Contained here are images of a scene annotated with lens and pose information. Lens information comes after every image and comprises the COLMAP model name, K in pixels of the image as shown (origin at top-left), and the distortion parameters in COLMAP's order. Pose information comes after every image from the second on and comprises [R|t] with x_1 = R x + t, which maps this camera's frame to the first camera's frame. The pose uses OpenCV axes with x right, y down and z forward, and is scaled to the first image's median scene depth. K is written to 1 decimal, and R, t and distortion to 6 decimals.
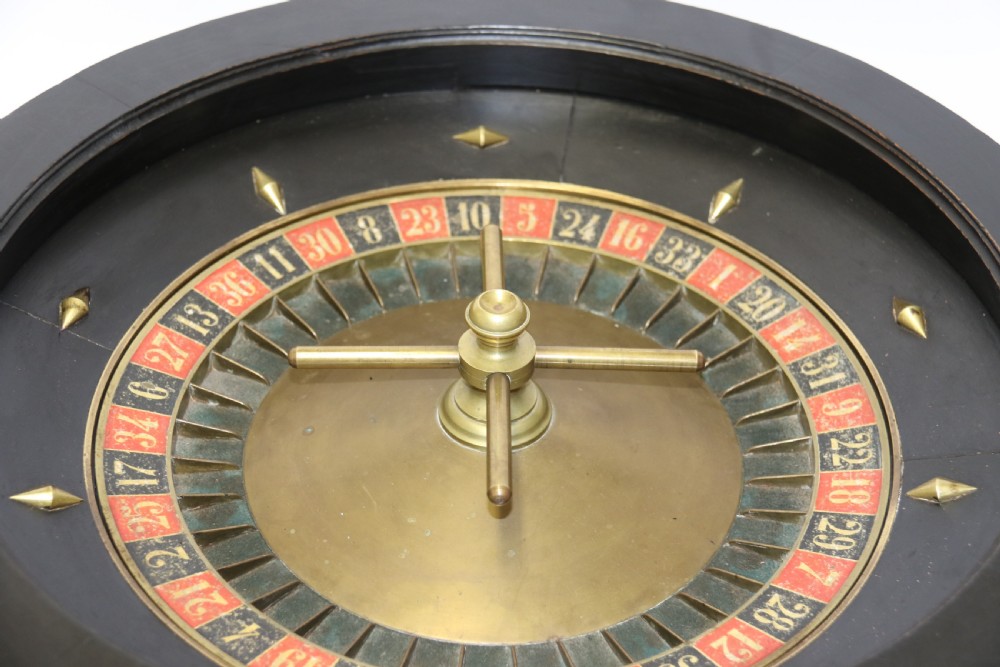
lens RADIAL K [[1910.0, 0, 500.0], [0, 1910.0, 333.5], [0, 0, 1]] dist [0.312877, 0.062931]
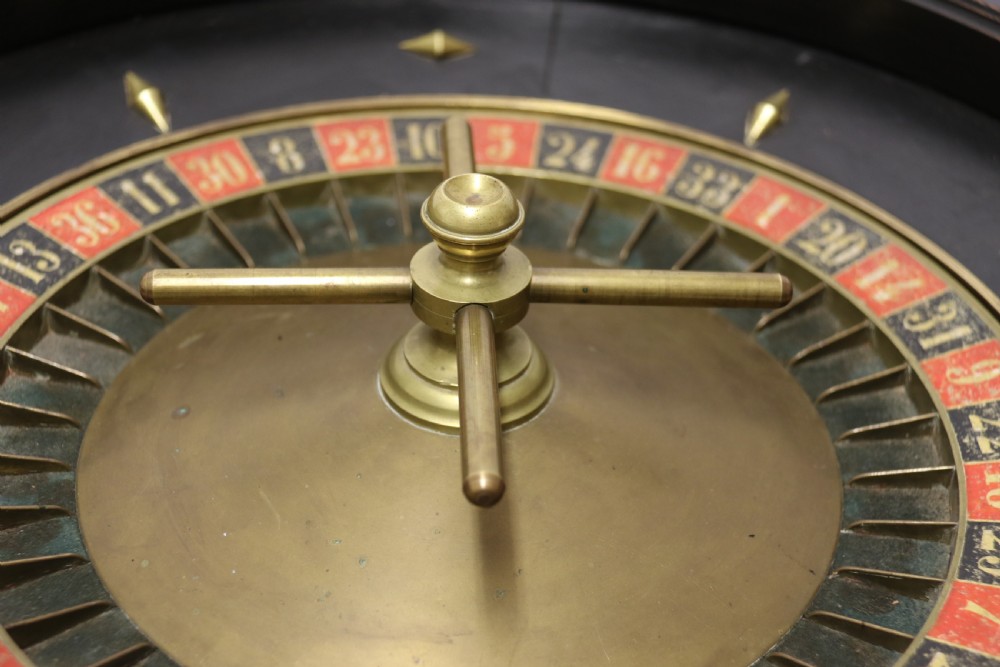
lens RADIAL K [[1505.2, 0, 500.0], [0, 1505.2, 333.5], [0, 0, 1]] dist [0.094987, 0.003319]
pose [[0.999118, -0.007293, 0.041353, -0.011832], [0.010184, 0.997485, -0.070146, 0.058902], [-0.040738, 0.070505, 0.996679, 0.460253]]
